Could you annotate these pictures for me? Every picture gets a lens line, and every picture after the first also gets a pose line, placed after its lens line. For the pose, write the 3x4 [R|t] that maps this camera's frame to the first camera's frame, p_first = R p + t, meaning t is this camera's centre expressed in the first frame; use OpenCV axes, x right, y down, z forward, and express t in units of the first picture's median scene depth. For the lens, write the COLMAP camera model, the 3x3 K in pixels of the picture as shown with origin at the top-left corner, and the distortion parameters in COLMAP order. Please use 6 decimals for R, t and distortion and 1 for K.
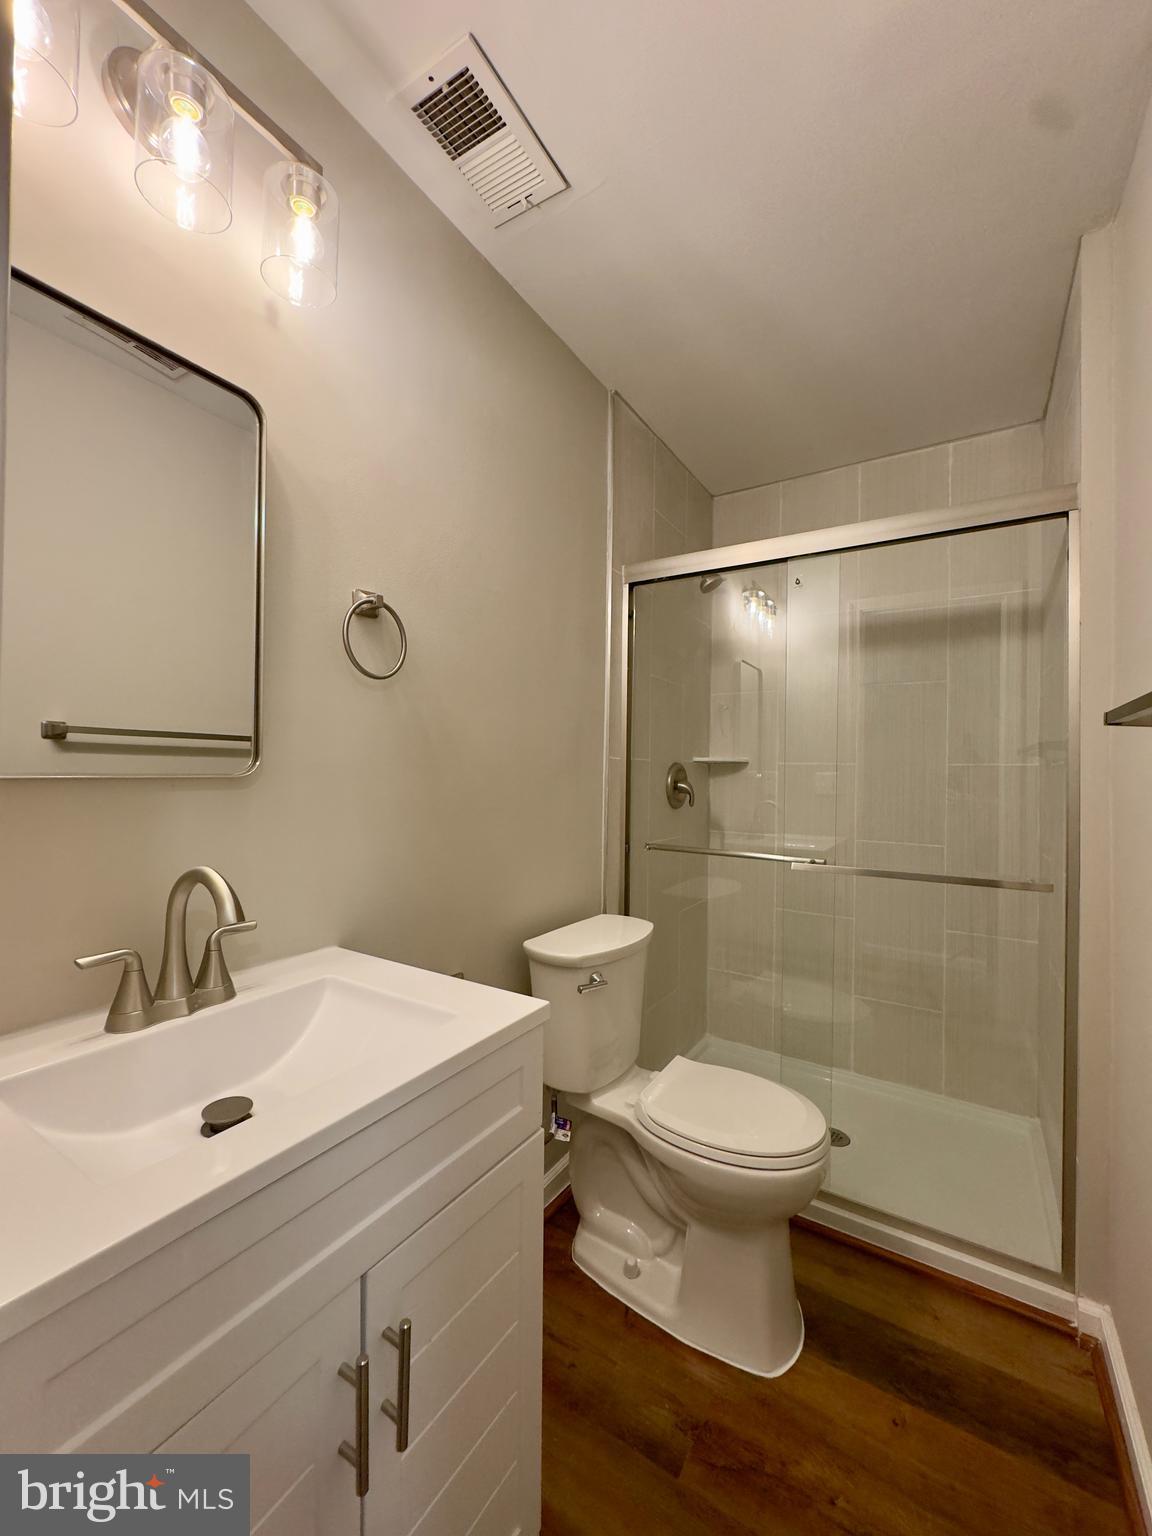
lens RADIAL K [[607.2, 0, 576.0], [0, 607.2, 768.0], [0, 0, 1]] dist [-0.002189, -0.000654]
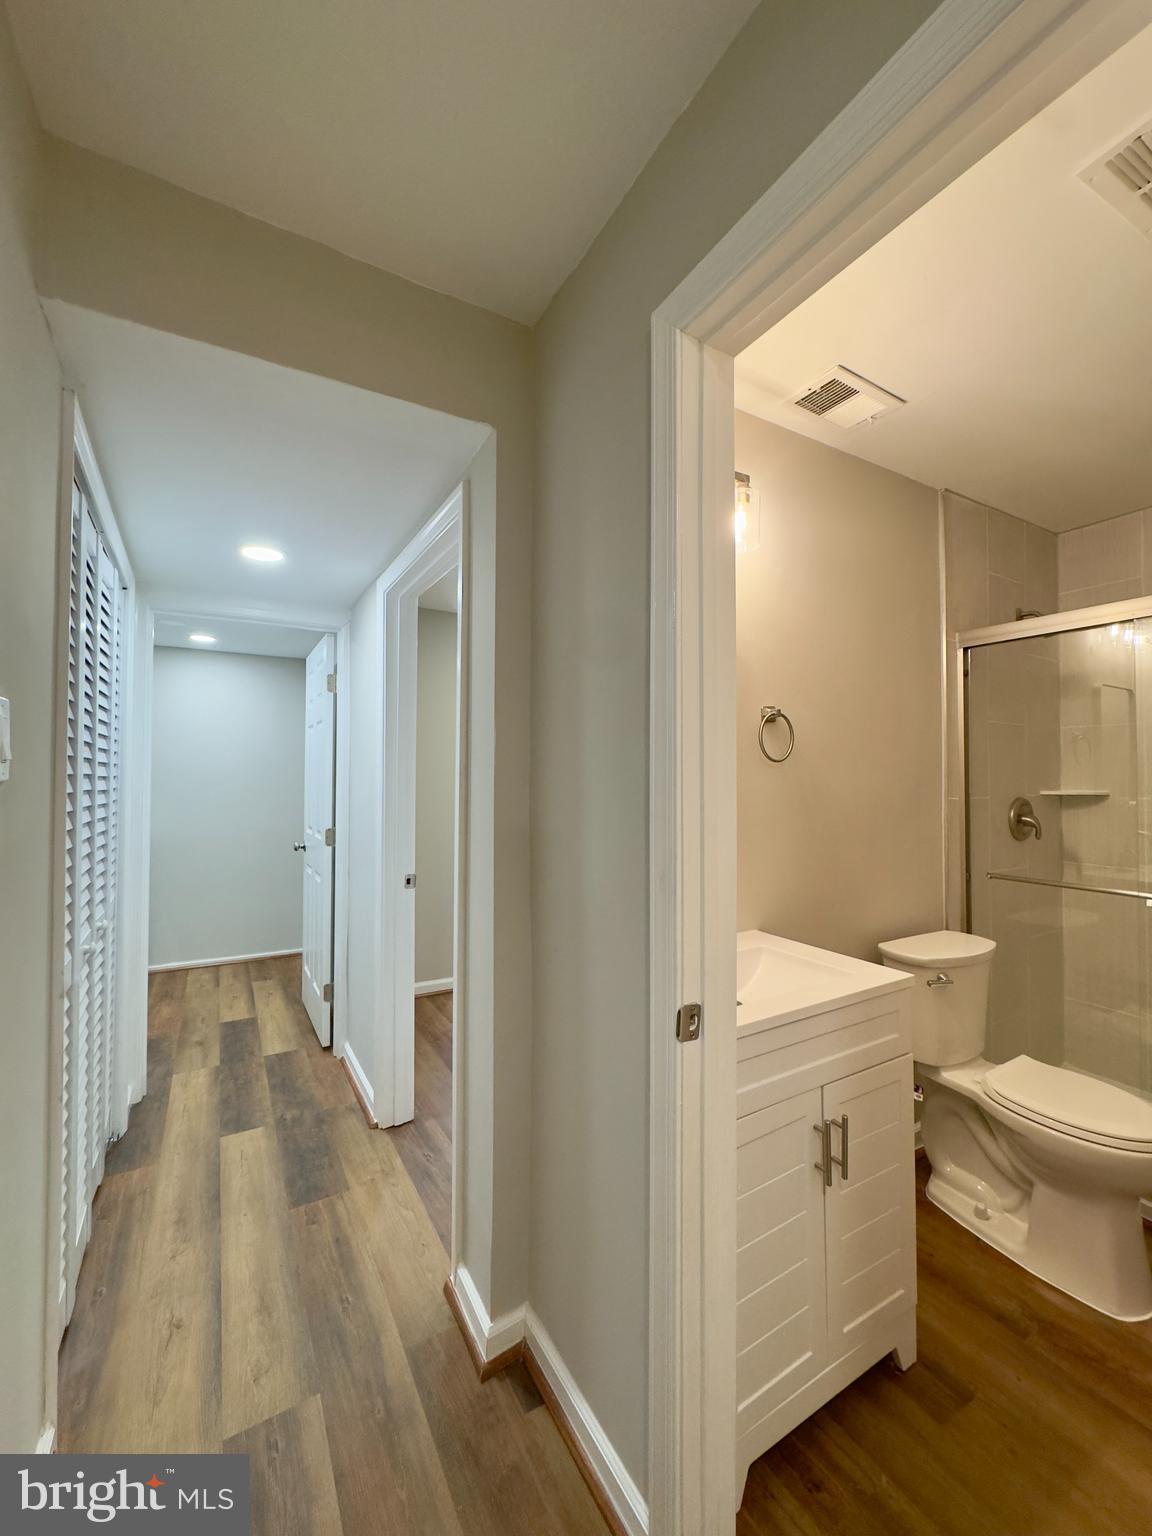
lens RADIAL K [[607.2, 0, 576.0], [0, 607.2, 768.0], [0, 0, 1]] dist [-0.002189, -0.000654]
pose [[0.884986, -0.023113, -0.465044, -0.044126], [0.016407, 0.999695, -0.018462, -0.082177], [0.465329, 0.008709, 0.885095, -0.474430]]
